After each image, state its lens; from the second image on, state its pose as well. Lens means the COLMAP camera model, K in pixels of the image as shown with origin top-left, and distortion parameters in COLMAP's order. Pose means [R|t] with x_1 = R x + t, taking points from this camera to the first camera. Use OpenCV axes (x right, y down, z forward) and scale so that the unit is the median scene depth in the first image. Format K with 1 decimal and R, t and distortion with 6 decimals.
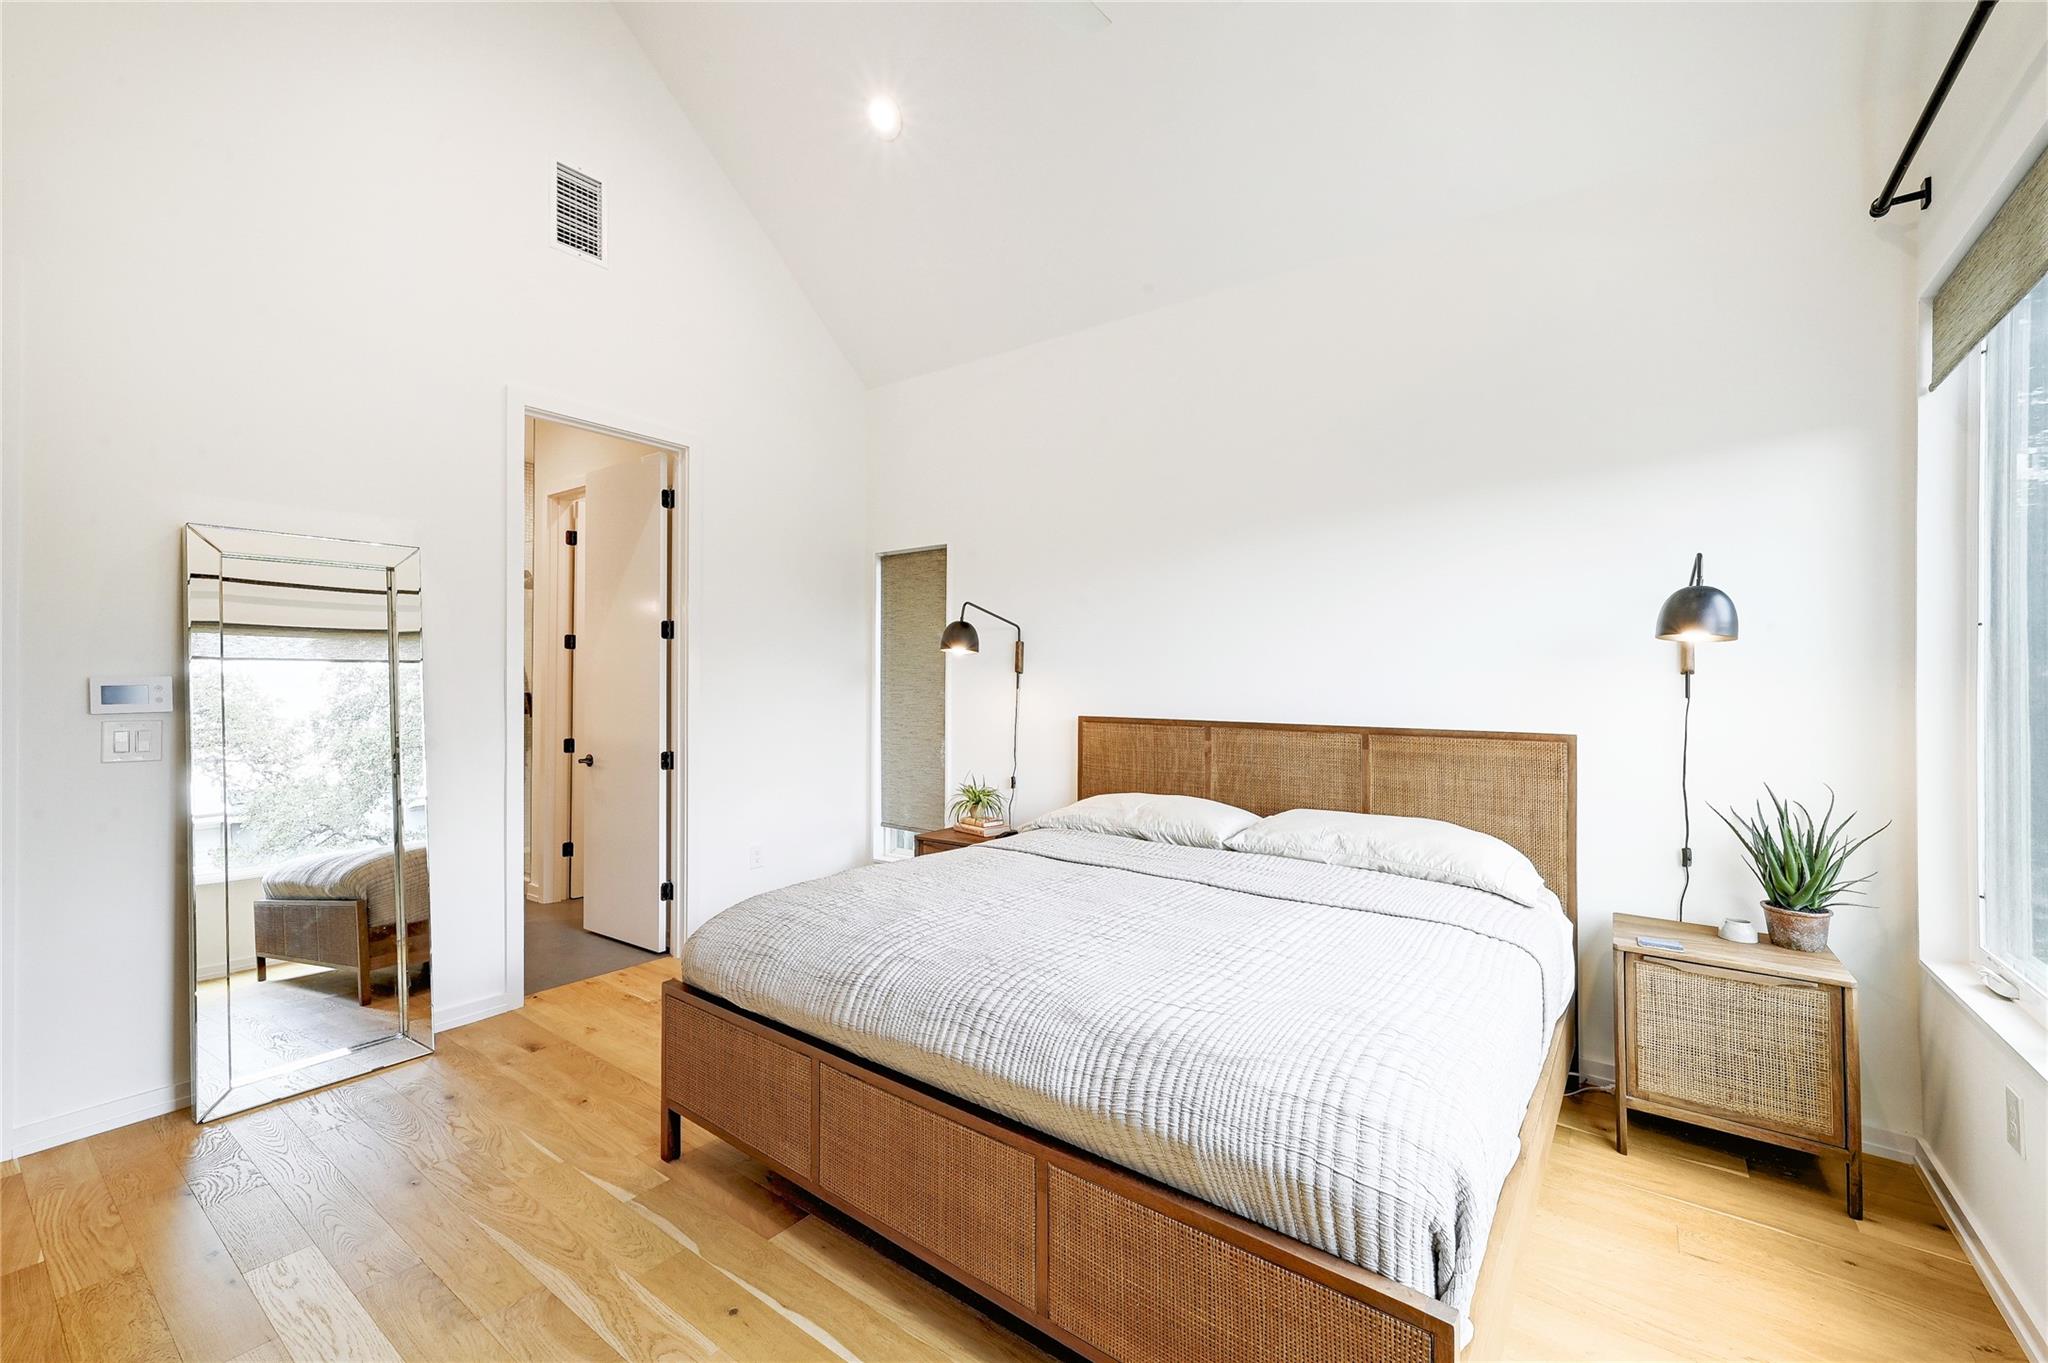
lens RADIAL K [[823.3, 0, 1028.5], [0, 823.3, 678.6], [0, 0, 1]] dist [-0.000883, -0.000195]
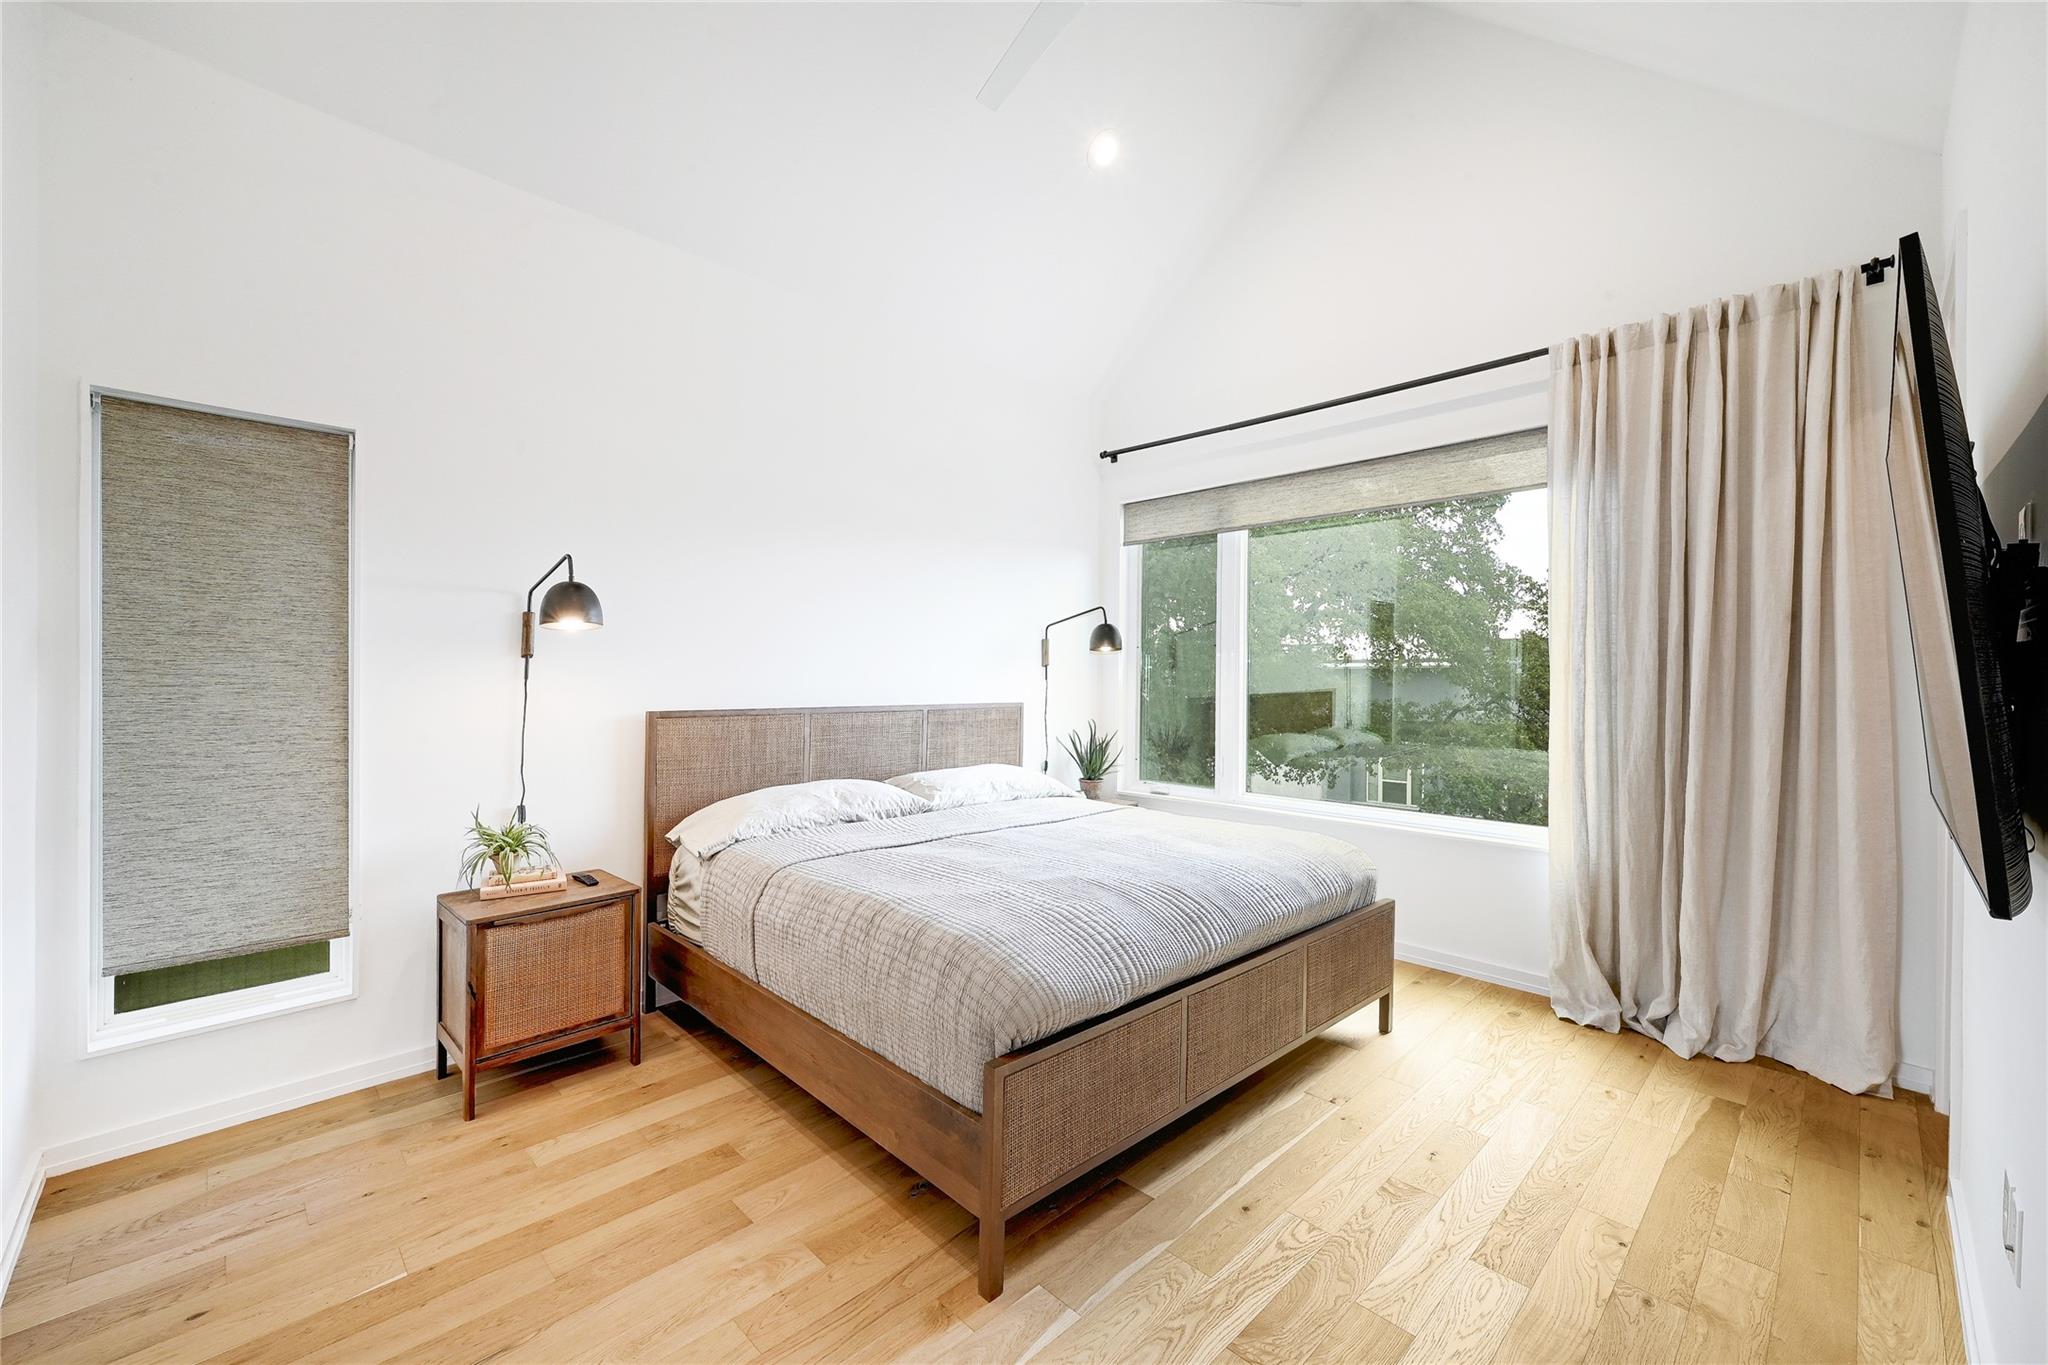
lens RADIAL K [[826.8, 0, 1025.5], [0, 826.8, 677.3], [0, 0, 1]] dist [-0.003280, -0.000228]
pose [[0.176017, -0.013297, 0.984297, -1.160660], [-0.008098, 0.999855, 0.014955, -0.009077], [-0.984354, -0.010603, 0.175884, 0.818467]]
